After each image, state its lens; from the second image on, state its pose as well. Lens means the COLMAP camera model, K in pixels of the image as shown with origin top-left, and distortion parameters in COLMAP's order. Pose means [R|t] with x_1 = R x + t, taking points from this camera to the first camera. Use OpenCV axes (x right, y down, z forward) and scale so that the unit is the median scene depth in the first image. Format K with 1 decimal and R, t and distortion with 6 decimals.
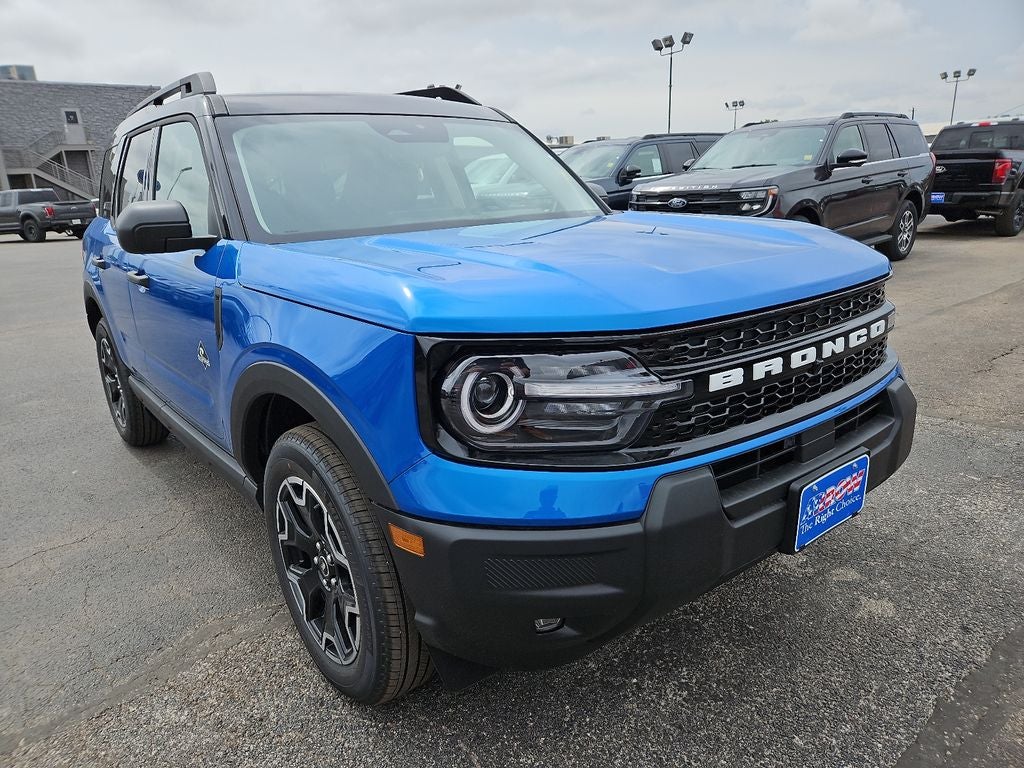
lens RADIAL K [[702.5, 0, 480.9], [0, 702.5, 388.7], [0, 0, 1]] dist [0.049339, -0.041262]
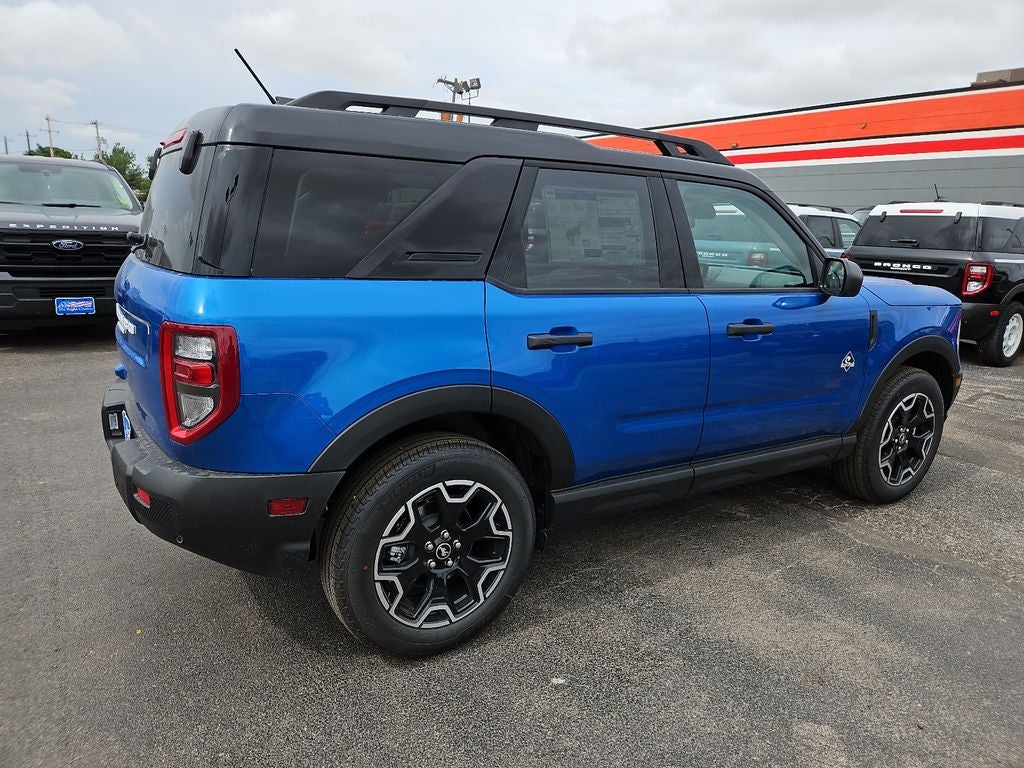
lens RADIAL K [[705.7, 0, 512.0], [0, 705.7, 384.0], [0, 0, 1]] dist [0.076860, -0.077551]
pose [[0.071348, -0.174081, 0.982143, -0.577409], [0.235957, 0.959651, 0.152954, -0.119074], [-0.969141, 0.220830, 0.109545, 0.462379]]
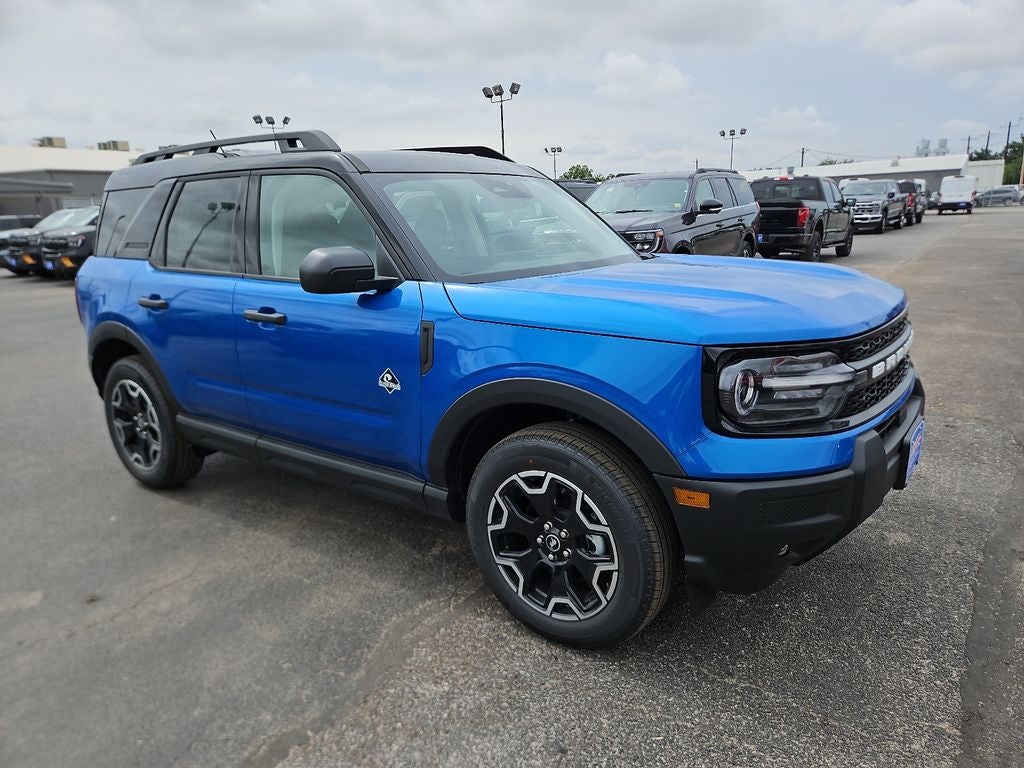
lens RADIAL K [[705.7, 0, 512.0], [0, 705.7, 384.0], [0, 0, 1]] dist [0.076860, -0.077551]
pose [[0.960256, -0.049809, 0.274641, -0.156971], [0.064558, 0.996902, -0.044922, 0.006718], [-0.271553, 0.060867, 0.960497, -0.046225]]
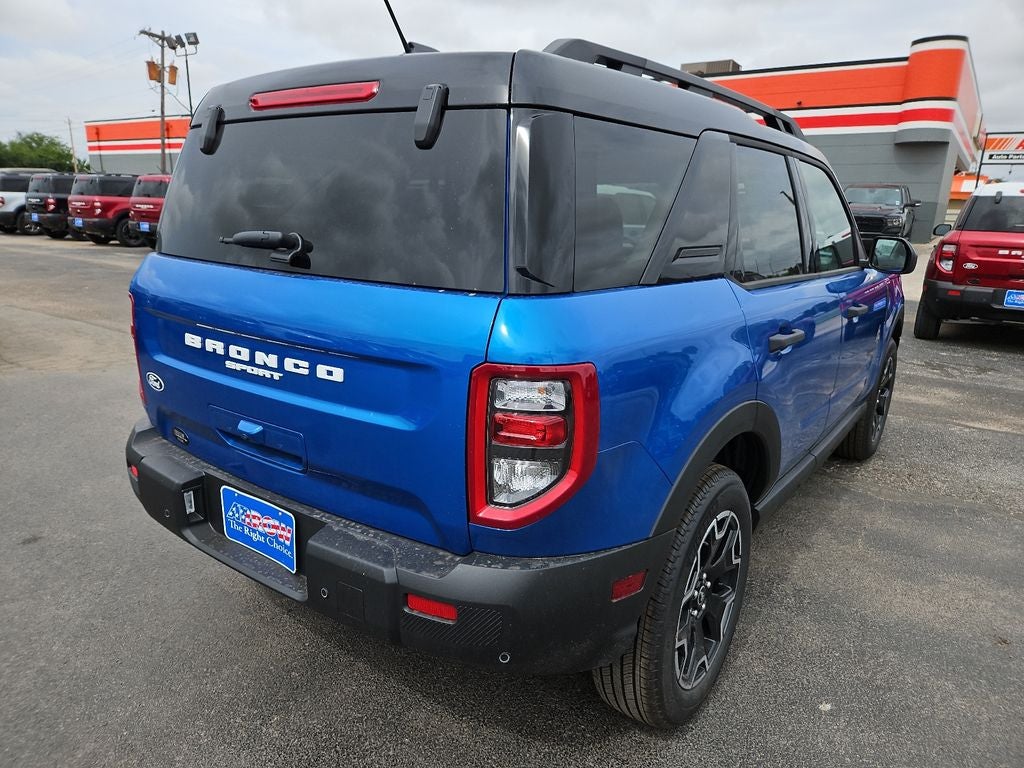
lens RADIAL K [[703.8, 0, 513.1], [0, 703.8, 391.9], [0, 0, 1]] dist [0.068364, -0.063459]
pose [[-0.301323, -0.205666, 0.931078, -0.497542], [0.248692, 0.925714, 0.284966, -0.175115], [-0.920520, 0.317418, -0.227792, 0.649222]]
